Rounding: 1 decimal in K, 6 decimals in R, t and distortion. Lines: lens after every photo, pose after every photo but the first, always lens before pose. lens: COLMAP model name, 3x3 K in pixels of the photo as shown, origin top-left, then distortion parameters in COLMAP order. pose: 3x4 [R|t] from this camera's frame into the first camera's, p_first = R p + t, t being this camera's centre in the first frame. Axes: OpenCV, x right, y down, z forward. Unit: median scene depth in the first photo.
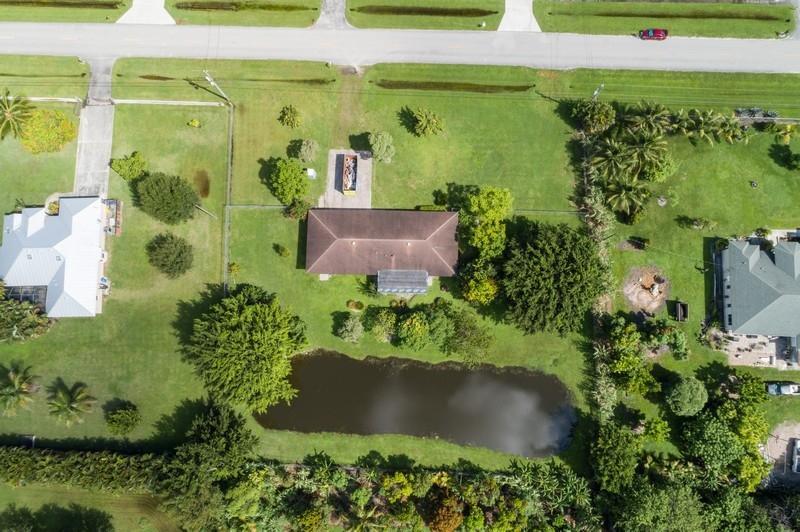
lens RADIAL K [[538.6, 0, 396.7], [0, 538.6, 269.7], [0, 0, 1]] dist [-0.002899, 0.000853]
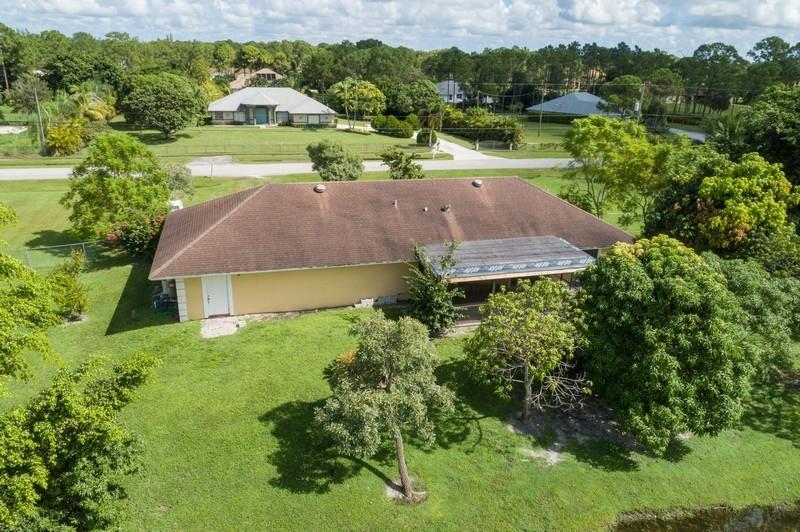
lens RADIAL K [[576.6, 0, 400.0], [0, 576.6, 266.0], [0, 0, 1]] dist [0.000394, 0.001250]
pose [[0.948498, -0.048266, 0.313084, -0.139180], [0.301423, 0.441528, -0.845102, 0.265494], [-0.097446, 0.895948, 0.433337, 0.850946]]
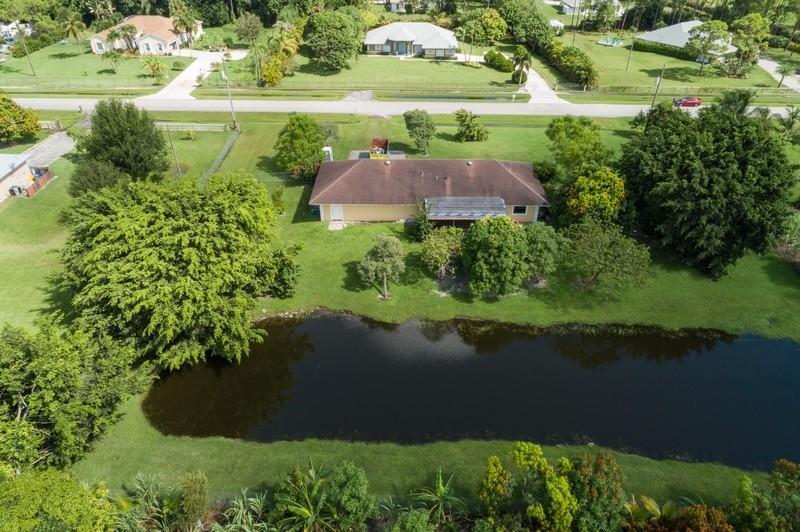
lens RADIAL K [[538.6, 0, 396.7], [0, 538.6, 269.7], [0, 0, 1]] dist [-0.002899, 0.000853]
pose [[0.999160, 0.019251, 0.036163, -0.086867], [0.014631, 0.656820, -0.753906, 0.520188], [-0.038266, 0.753802, 0.655987, 0.633463]]
